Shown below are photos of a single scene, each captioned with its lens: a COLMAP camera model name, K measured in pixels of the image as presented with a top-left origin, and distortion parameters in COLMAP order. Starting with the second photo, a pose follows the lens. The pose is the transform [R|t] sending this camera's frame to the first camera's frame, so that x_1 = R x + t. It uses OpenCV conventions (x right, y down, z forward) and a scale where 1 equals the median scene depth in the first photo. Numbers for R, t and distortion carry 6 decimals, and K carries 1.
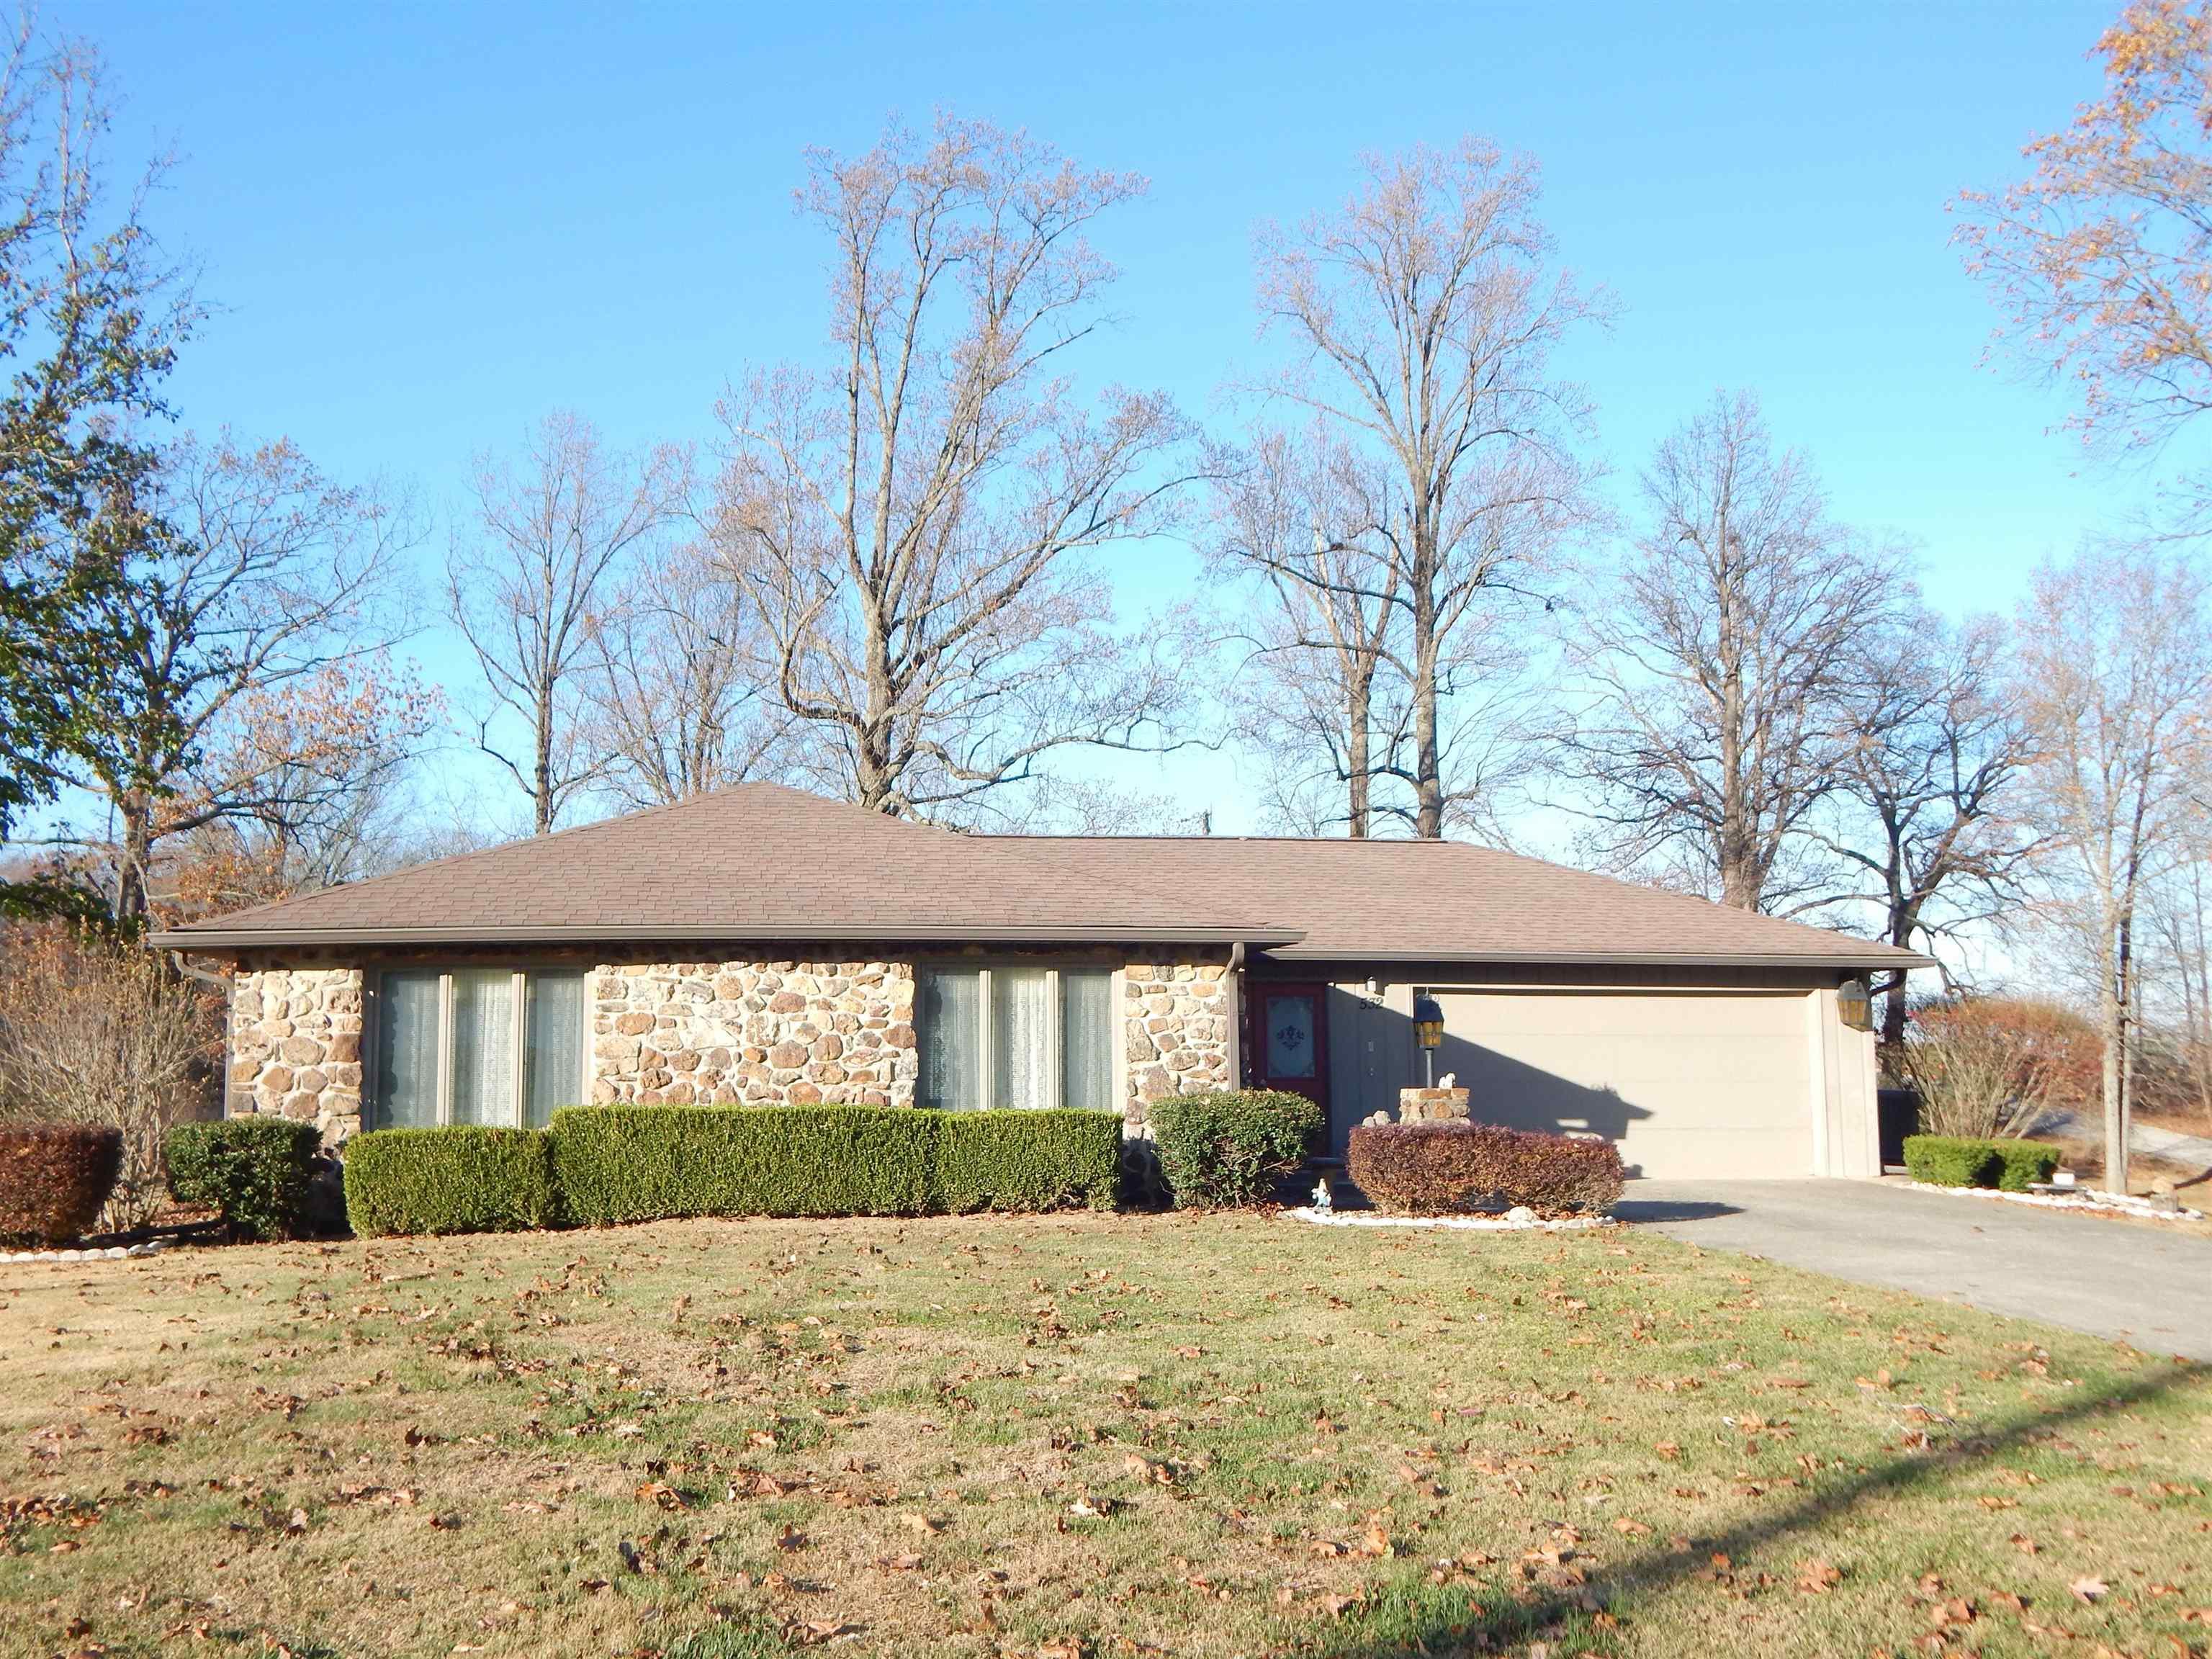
lens RADIAL K [[2035.9, 0, 1082.9], [0, 2035.9, 785.2], [0, 0, 1]] dist [0.007855, 0.000000]
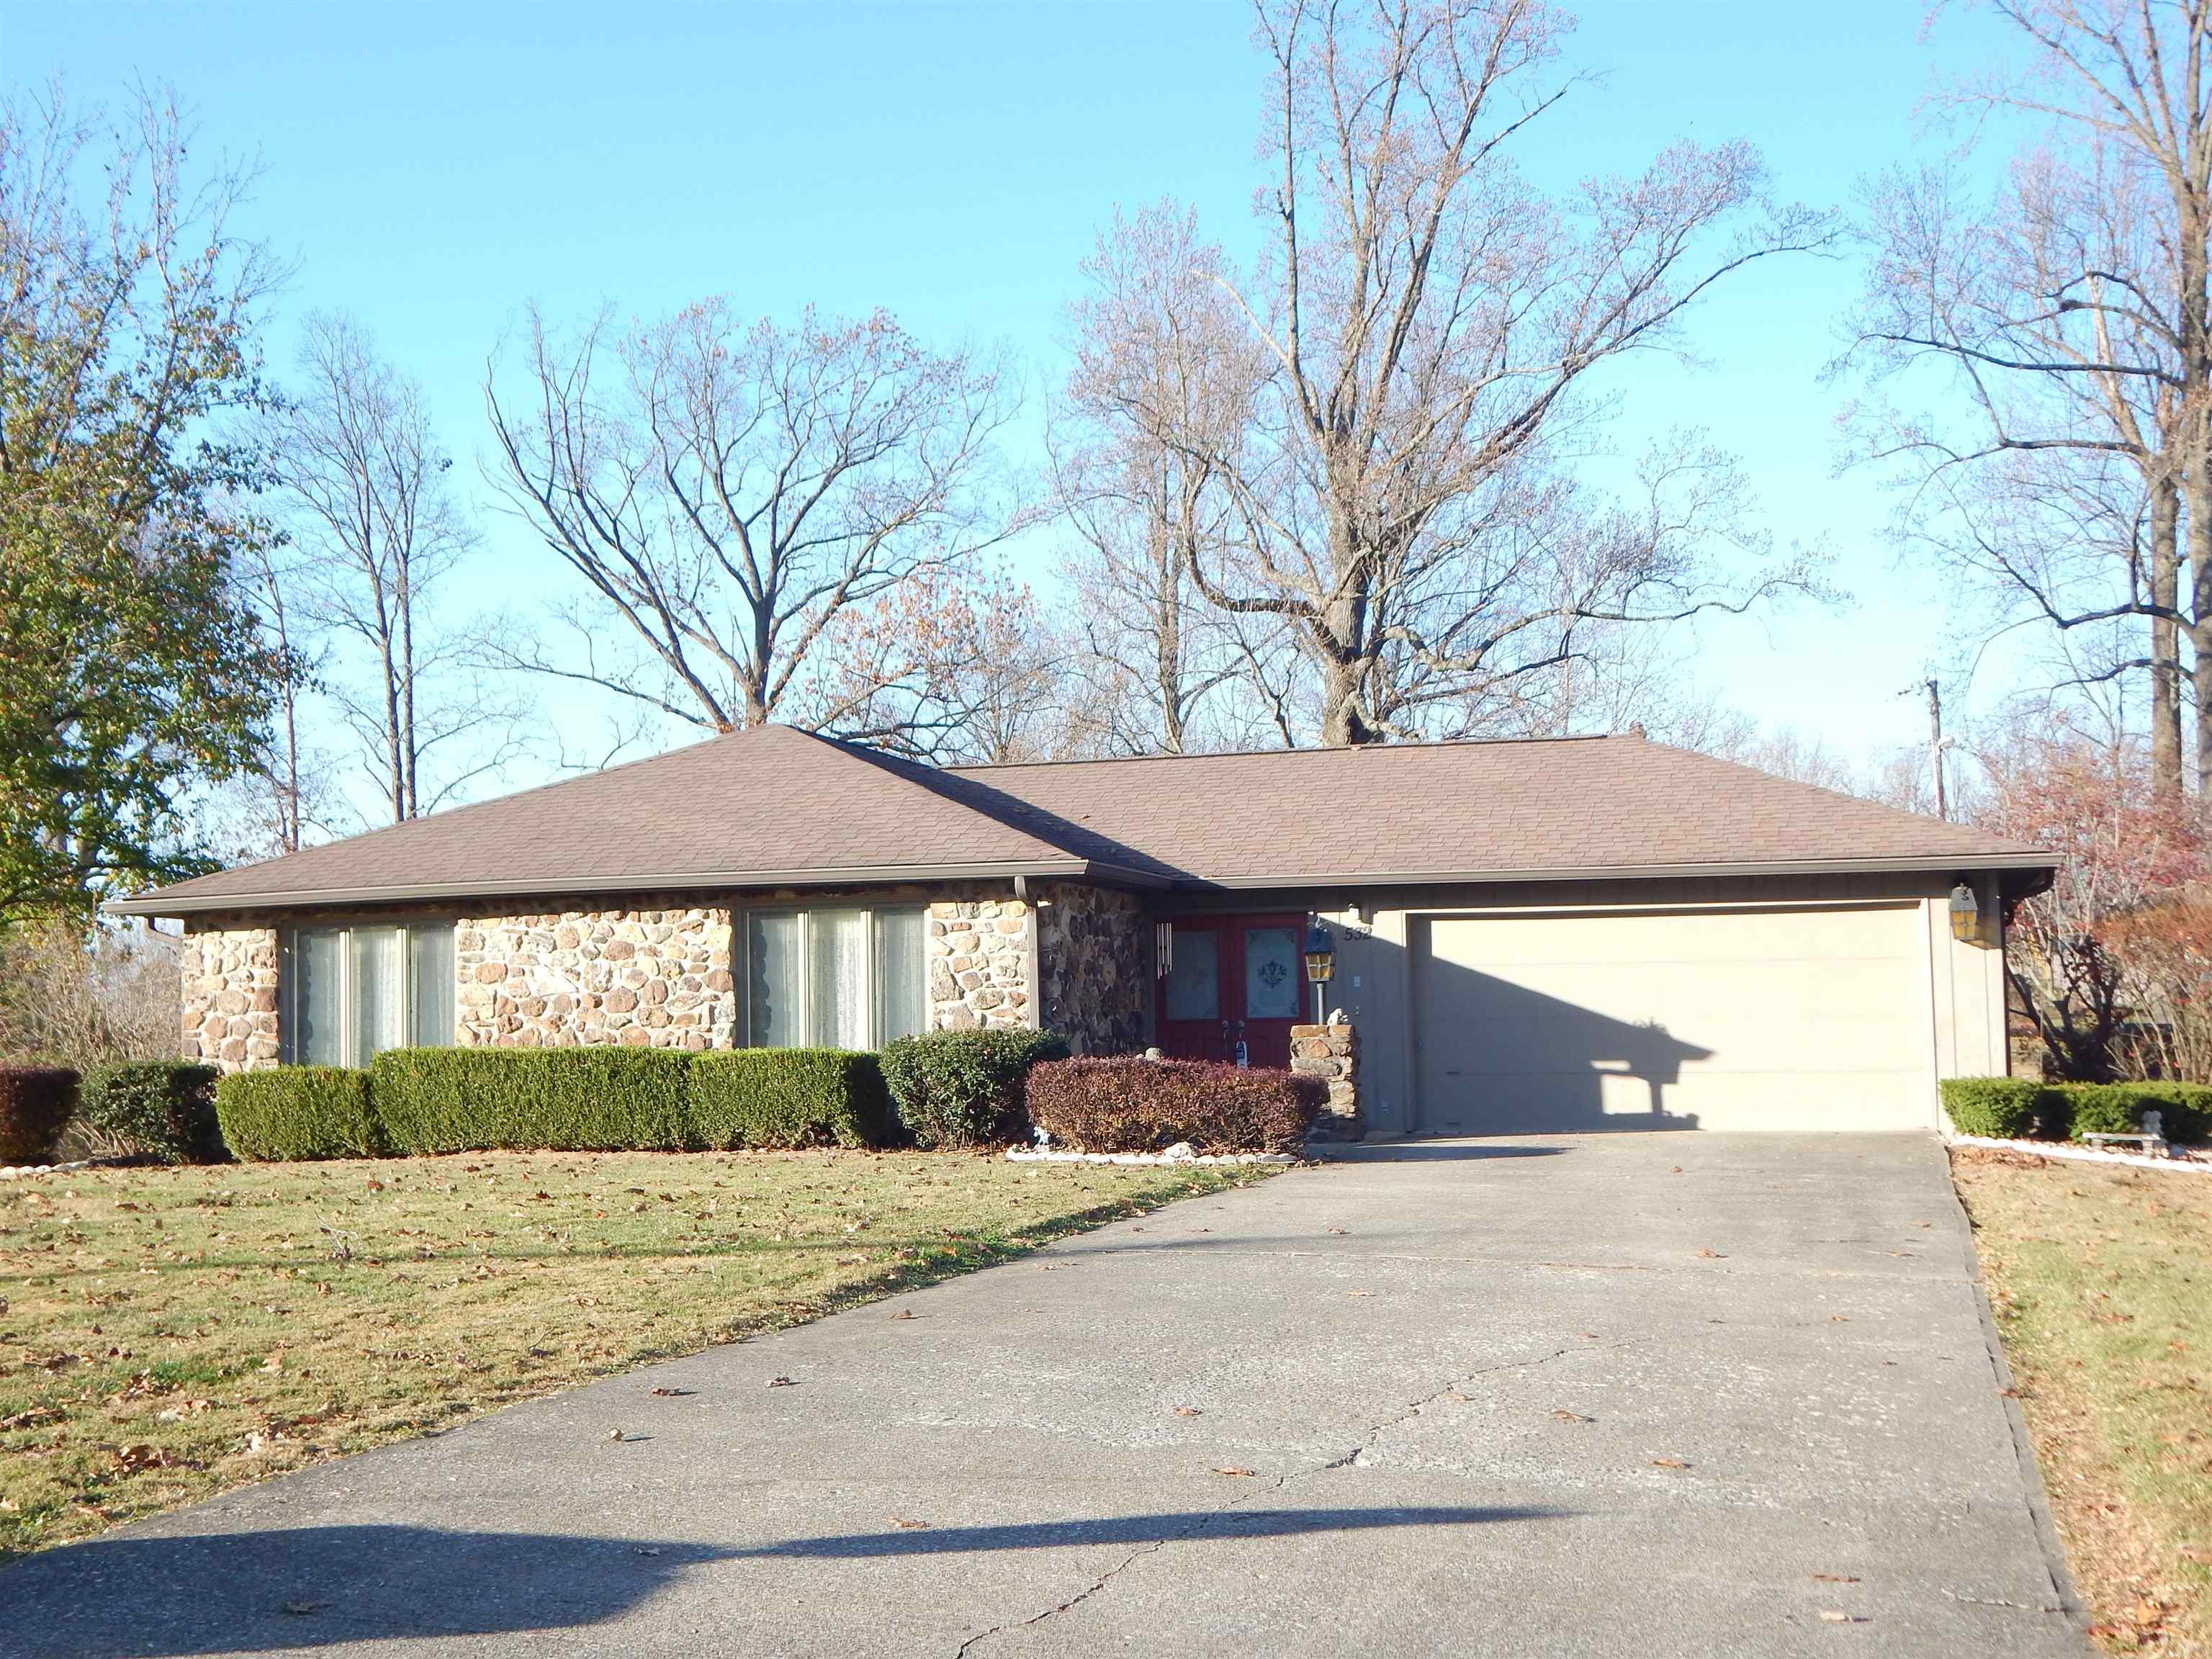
lens RADIAL K [[2748.4, 0, 1107.5], [0, 2748.4, 827.2], [0, 0, 1]] dist [-0.051973, 0.000000]
pose [[0.909249, -0.042527, -0.414075, 0.663751], [0.068885, 0.996424, 0.048927, -0.006687], [0.410513, -0.073010, 0.908927, -0.163368]]
